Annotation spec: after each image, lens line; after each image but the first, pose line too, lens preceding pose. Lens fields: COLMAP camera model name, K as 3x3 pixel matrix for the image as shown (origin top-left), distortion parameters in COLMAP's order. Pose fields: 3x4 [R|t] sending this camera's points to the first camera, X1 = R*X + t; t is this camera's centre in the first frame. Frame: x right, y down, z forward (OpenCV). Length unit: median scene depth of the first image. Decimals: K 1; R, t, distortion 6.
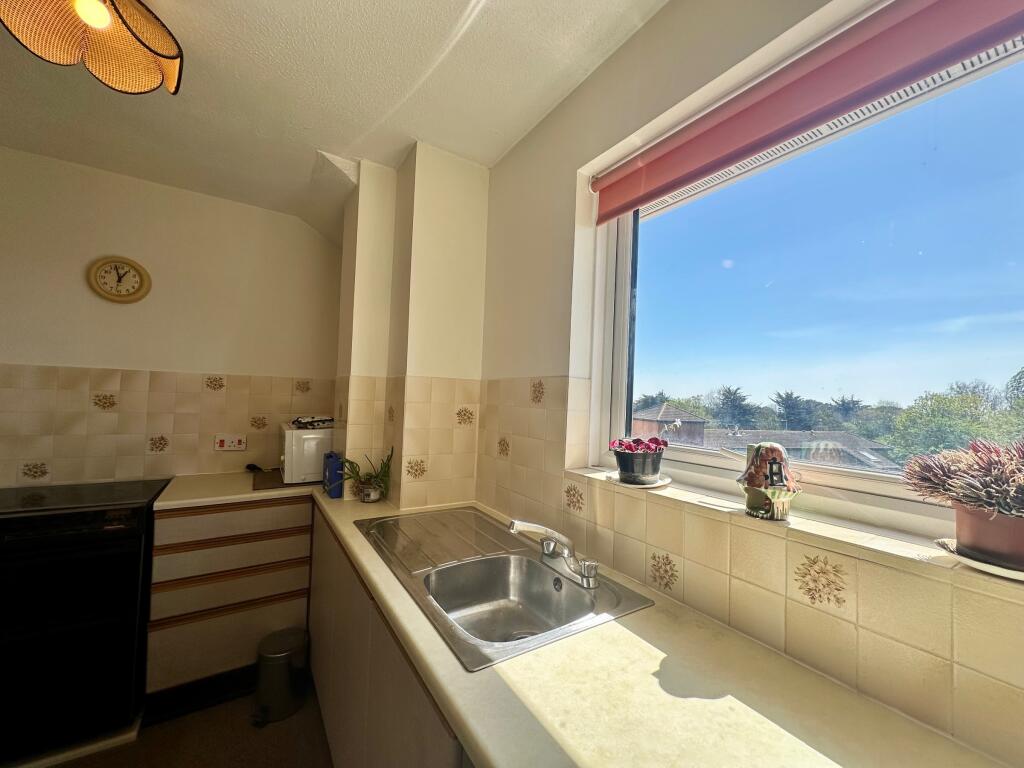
lens RADIAL K [[405.8, 0, 511.8], [0, 405.8, 386.5], [0, 0, 1]] dist [-0.002967, 0.000070]
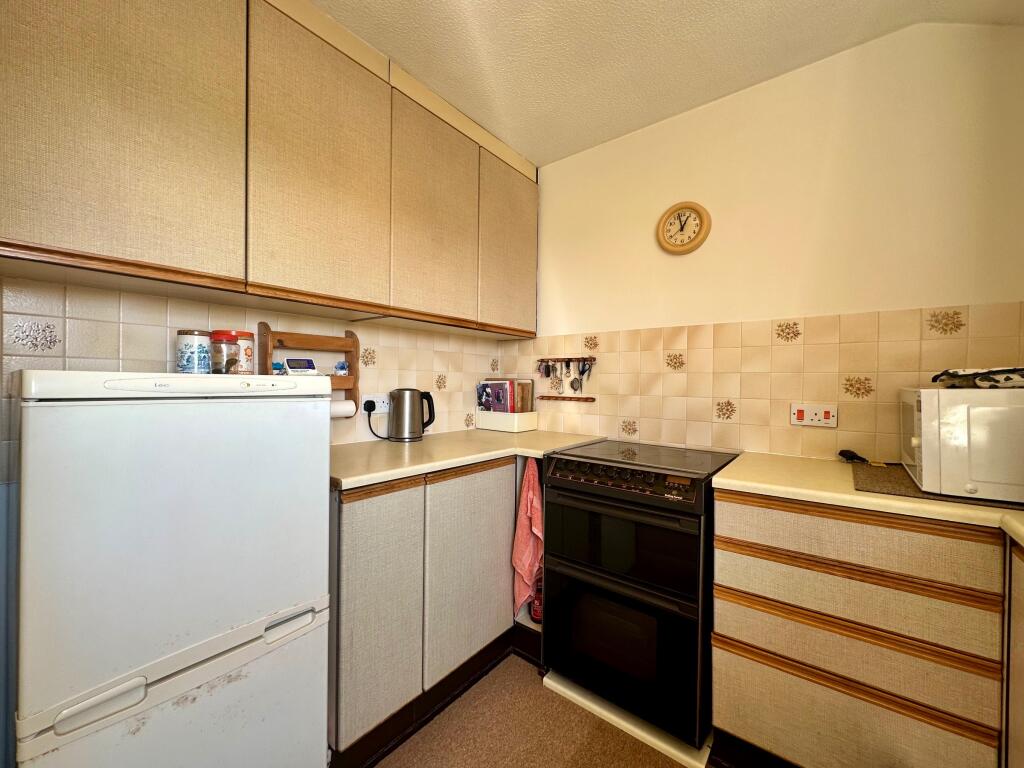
lens RADIAL K [[407.1, 0, 512.0], [0, 407.1, 384.0], [0, 0, 1]] dist [-0.002161, 0.000603]
pose [[0.323153, -0.024567, -0.946028, -0.280346], [0.028484, 0.999463, -0.016225, 0.114408], [0.945918, -0.021703, 0.323679, 0.401633]]
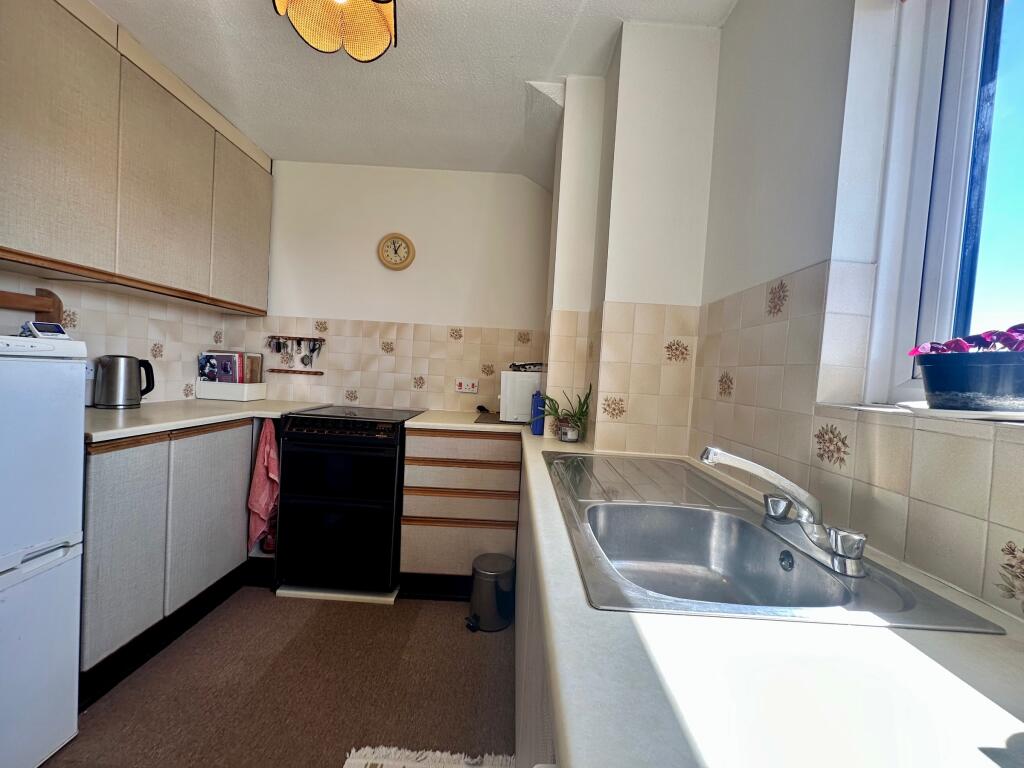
lens RADIAL K [[407.1, 0, 512.0], [0, 407.1, 384.0], [0, 0, 1]] dist [-0.002161, 0.000603]
pose [[0.837251, 0.031768, -0.545895, 0.060135], [-0.013273, 0.999198, 0.037790, 0.122124], [0.546658, -0.024394, 0.837001, 0.144042]]
